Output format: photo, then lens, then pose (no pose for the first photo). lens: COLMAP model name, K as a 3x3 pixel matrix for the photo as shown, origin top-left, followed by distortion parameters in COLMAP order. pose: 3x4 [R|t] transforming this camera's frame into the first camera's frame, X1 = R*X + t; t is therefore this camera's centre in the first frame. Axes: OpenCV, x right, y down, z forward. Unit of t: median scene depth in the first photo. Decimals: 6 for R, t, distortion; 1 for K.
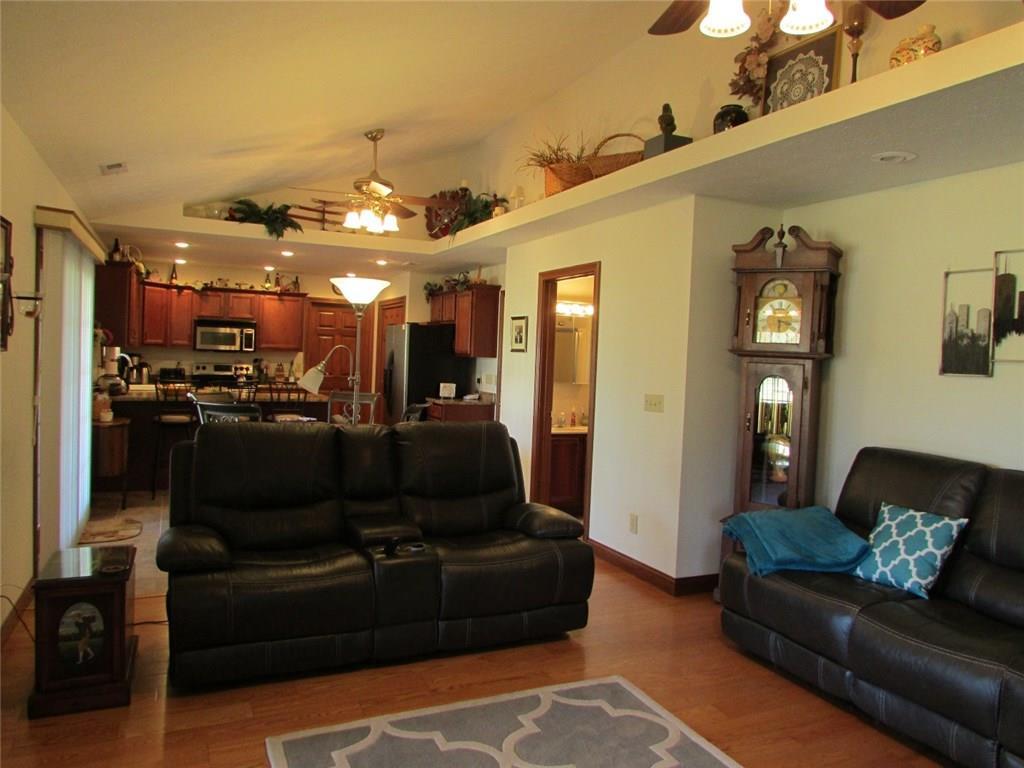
lens RADIAL K [[731.7, 0, 514.8], [0, 731.7, 387.8], [0, 0, 1]] dist [-0.030640, 0.009559]
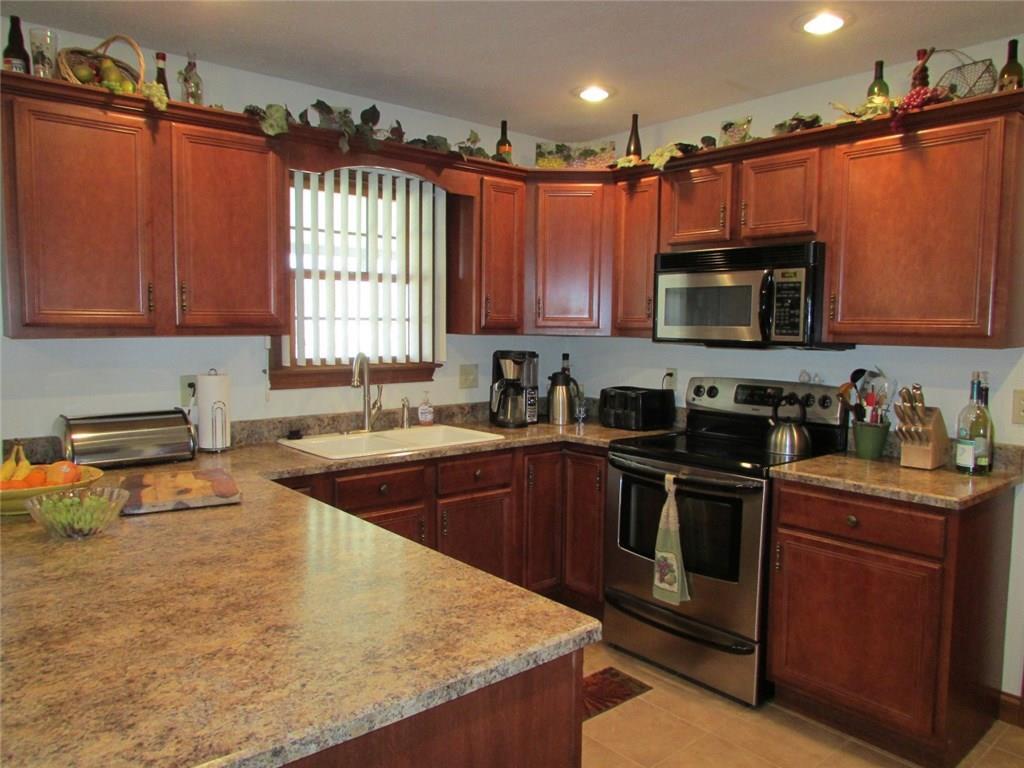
lens RADIAL K [[731.7, 0, 516.3], [0, 731.7, 387.1], [0, 0, 1]] dist [-0.030640, 0.009559]
pose [[0.276895, 0.048393, -0.959681, -0.152283], [-0.038978, 0.998475, 0.039103, -0.054939], [0.960109, 0.026579, 0.278359, 1.110439]]
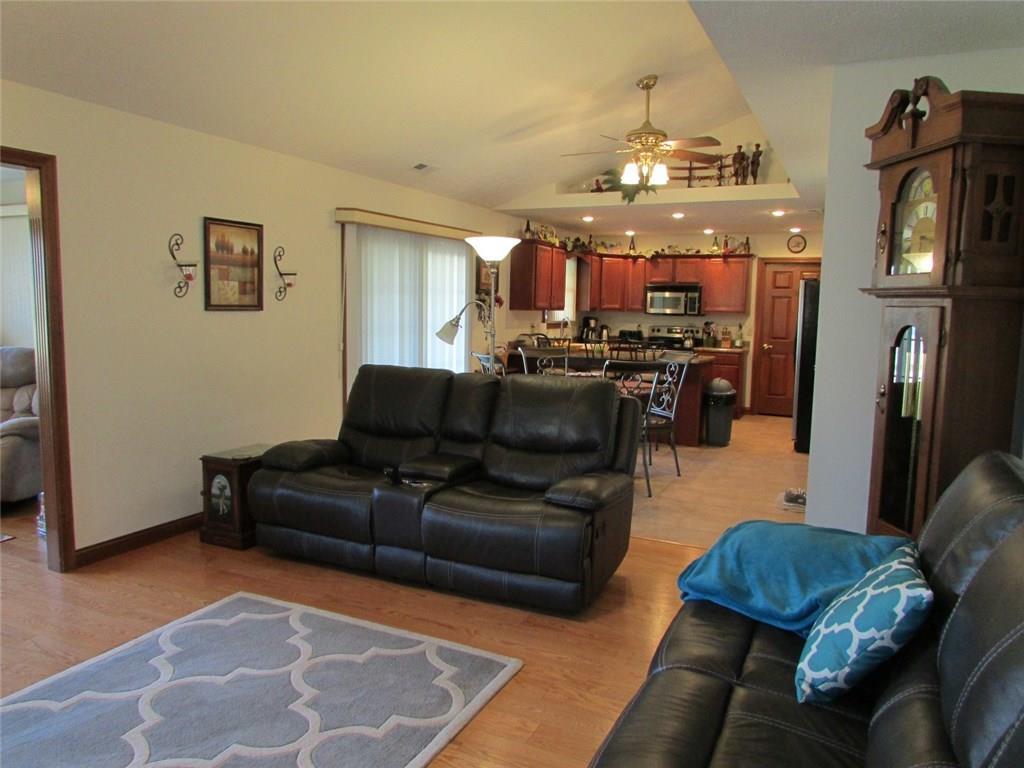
lens RADIAL K [[731.7, 0, 515.6], [0, 731.7, 385.6], [0, 0, 1]] dist [-0.030640, 0.009559]
pose [[0.636665, 0.056794, -0.769047, 0.376691], [-0.028352, 0.998334, 0.050255, 0.007313], [0.770619, -0.010191, 0.637214, 0.202629]]
